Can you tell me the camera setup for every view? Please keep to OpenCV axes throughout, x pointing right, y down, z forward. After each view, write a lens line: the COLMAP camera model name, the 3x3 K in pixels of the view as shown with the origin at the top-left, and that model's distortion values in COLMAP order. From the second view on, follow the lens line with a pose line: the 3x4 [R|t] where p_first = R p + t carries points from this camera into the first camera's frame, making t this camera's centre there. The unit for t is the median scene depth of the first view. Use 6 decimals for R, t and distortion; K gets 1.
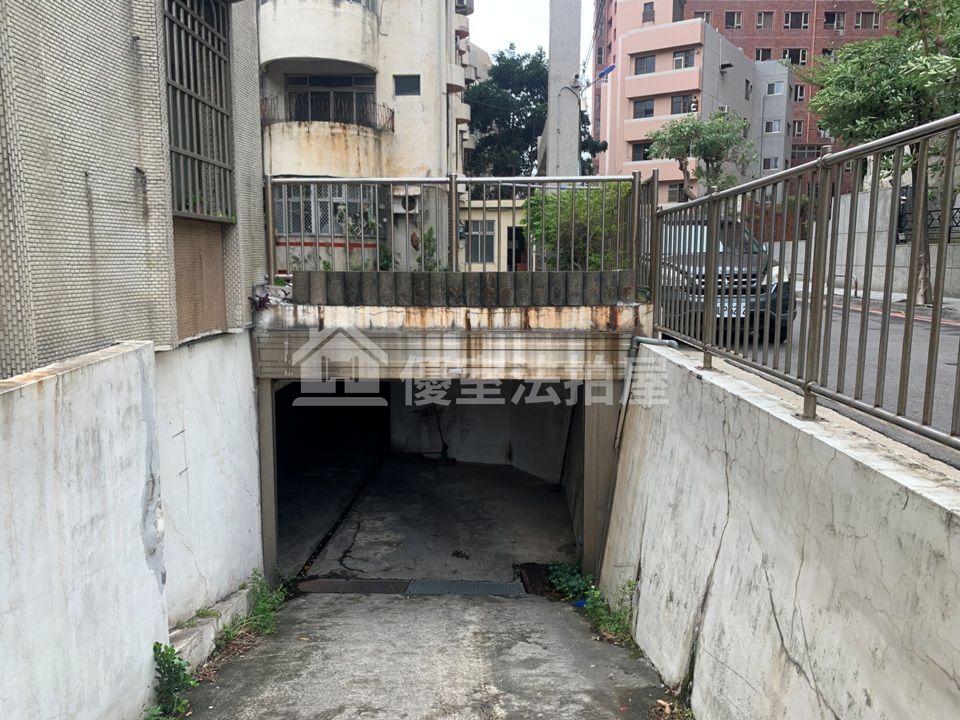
lens RADIAL K [[737.2, 0, 479.2], [0, 737.2, 354.5], [0, 0, 1]] dist [0.039565, -0.049204]
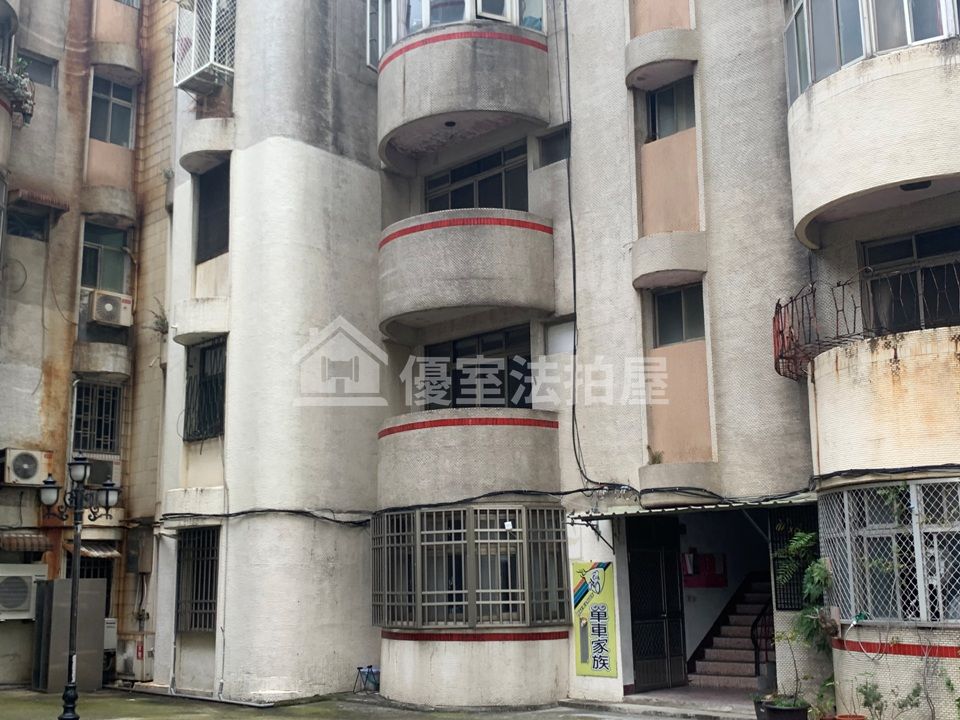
lens RADIAL K [[1095.6, 0, 475.9], [0, 1095.6, 362.2], [0, 0, 1]] dist [0.108173, 0.000000]
pose [[0.725184, -0.142311, -0.673688, 0.004873], [-0.083561, 0.952988, -0.291260, -0.108435], [0.683466, 0.267511, 0.679200, 0.445570]]
